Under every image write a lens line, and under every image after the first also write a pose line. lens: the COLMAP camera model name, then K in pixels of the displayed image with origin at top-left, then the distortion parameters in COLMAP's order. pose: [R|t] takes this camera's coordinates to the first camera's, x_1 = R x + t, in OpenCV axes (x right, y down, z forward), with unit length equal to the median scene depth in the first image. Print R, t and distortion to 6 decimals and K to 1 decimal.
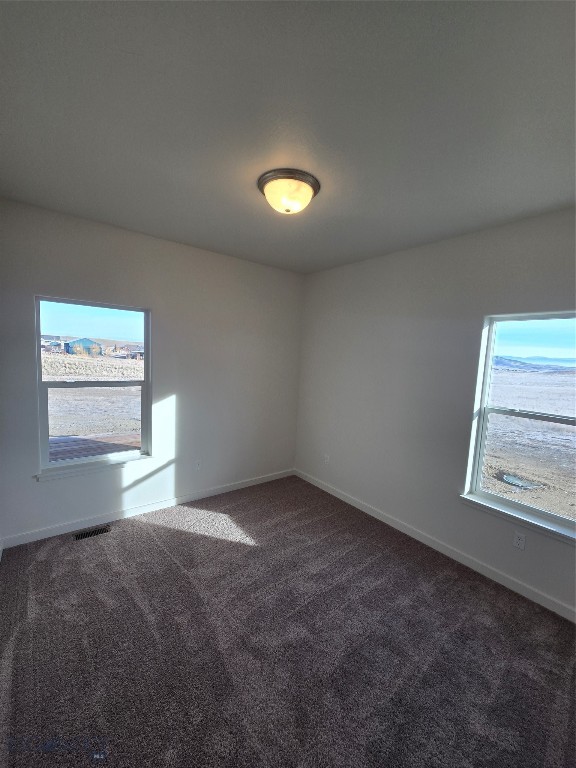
lens RADIAL K [[314.6, 0, 288.0], [0, 314.6, 384.0], [0, 0, 1]] dist [0.000292, 0.000051]
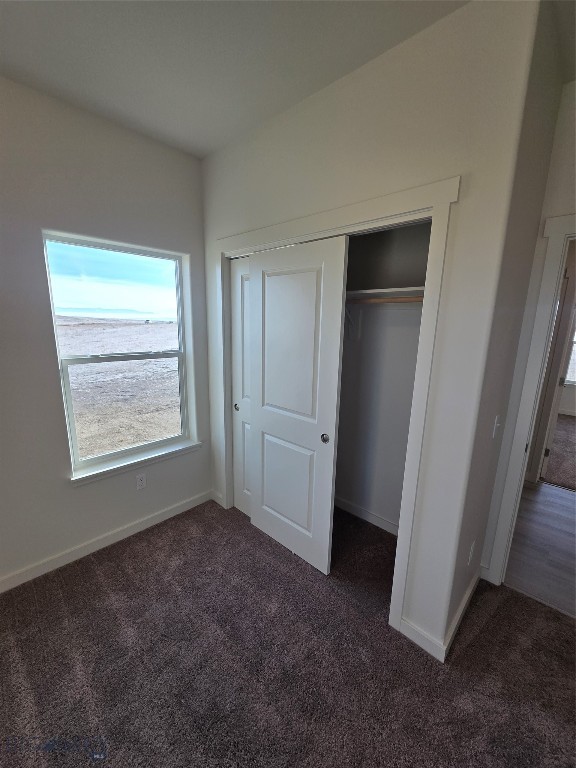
lens RADIAL K [[314.6, 0, 288.0], [0, 314.6, 384.0], [0, 0, 1]] dist [0.000292, 0.000051]
pose [[-0.143797, -0.247293, 0.958211, -0.223603], [0.065323, 0.963791, 0.258536, -0.033931], [-0.987449, 0.099769, -0.122436, 0.629121]]
